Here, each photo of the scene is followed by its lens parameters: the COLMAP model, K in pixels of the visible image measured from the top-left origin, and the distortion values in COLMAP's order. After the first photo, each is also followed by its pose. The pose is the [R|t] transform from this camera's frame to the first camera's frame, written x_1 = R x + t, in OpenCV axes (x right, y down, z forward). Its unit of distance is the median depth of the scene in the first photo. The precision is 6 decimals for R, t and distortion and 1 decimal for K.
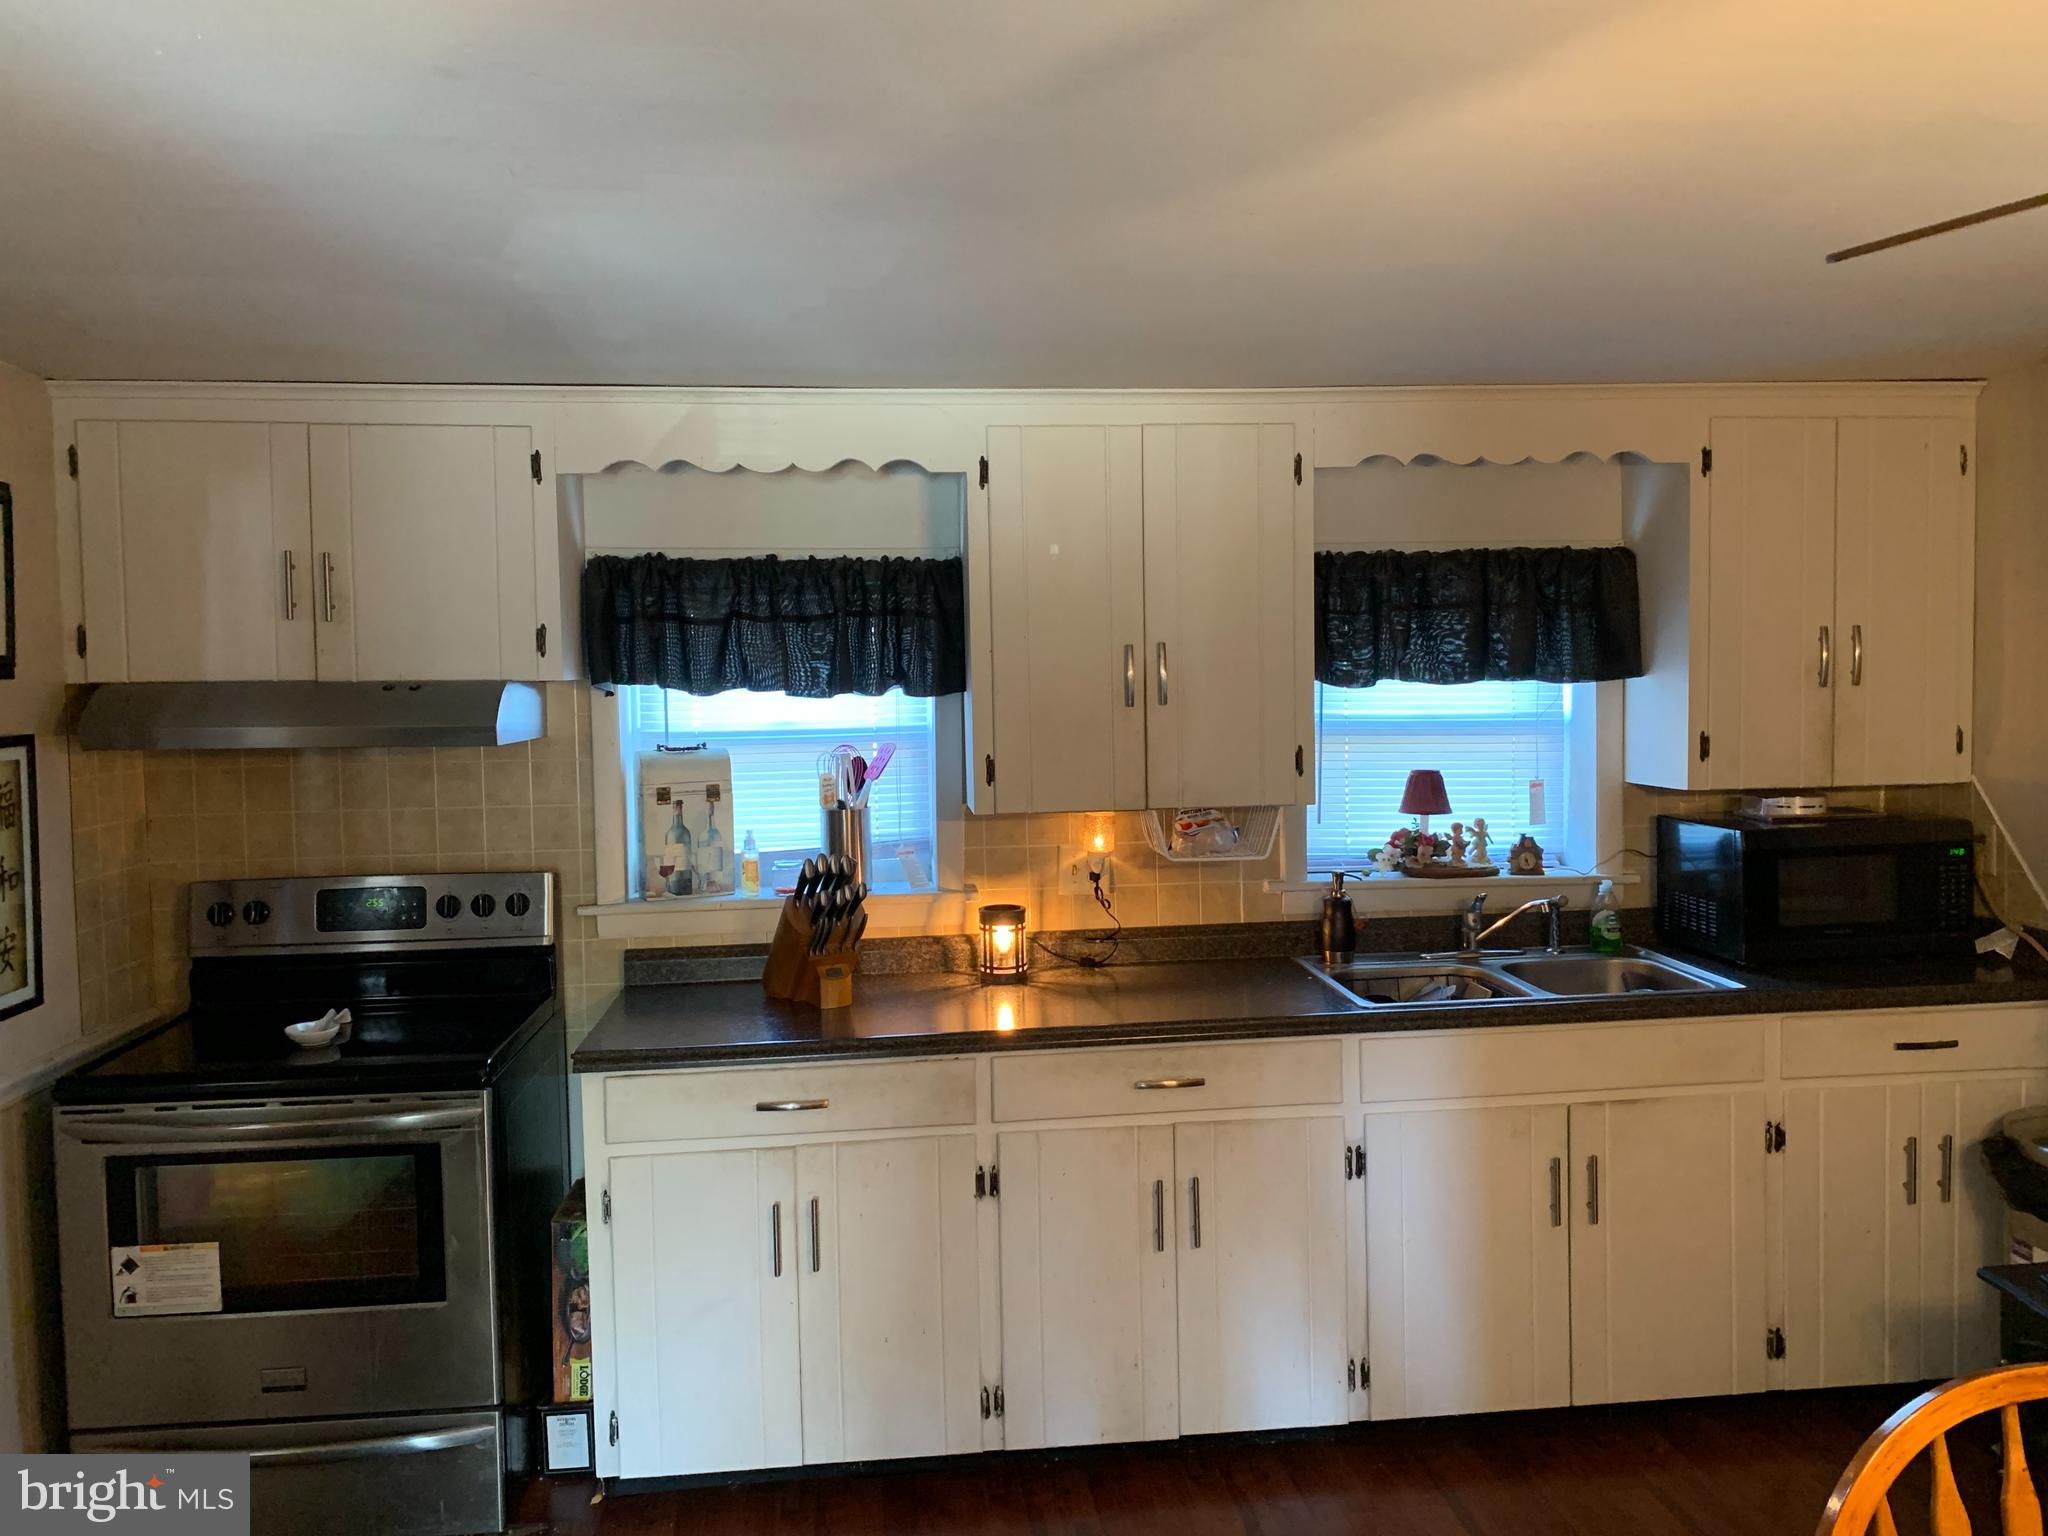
lens RADIAL K [[1583.4, 0, 1027.3], [0, 1583.4, 771.0], [0, 0, 1]] dist [0.037971, -0.028979]
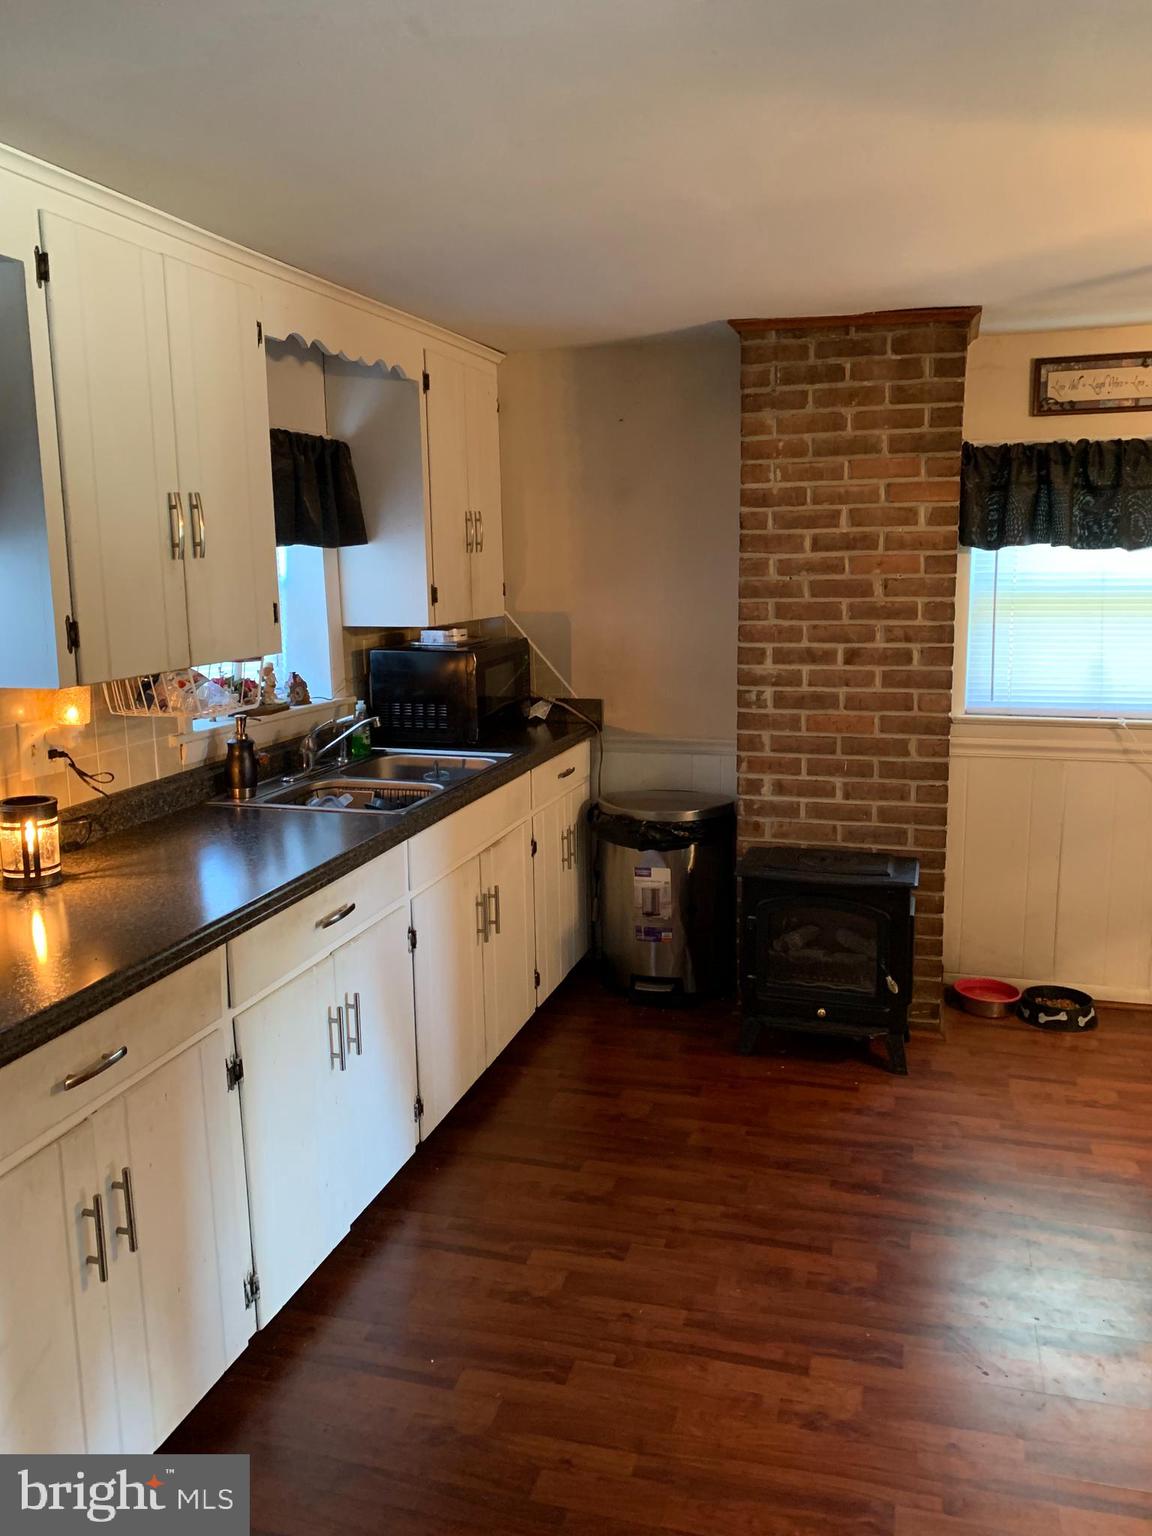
lens RADIAL K [[1187.5, 0, 582.6], [0, 1187.5, 758.1], [0, 0, 1]] dist [0.037971, -0.028979]
pose [[0.361888, -0.143179, 0.921161, -0.494110], [0.060601, 0.989658, 0.130018, -0.001194], [-0.930250, 0.008771, 0.366822, 0.479772]]
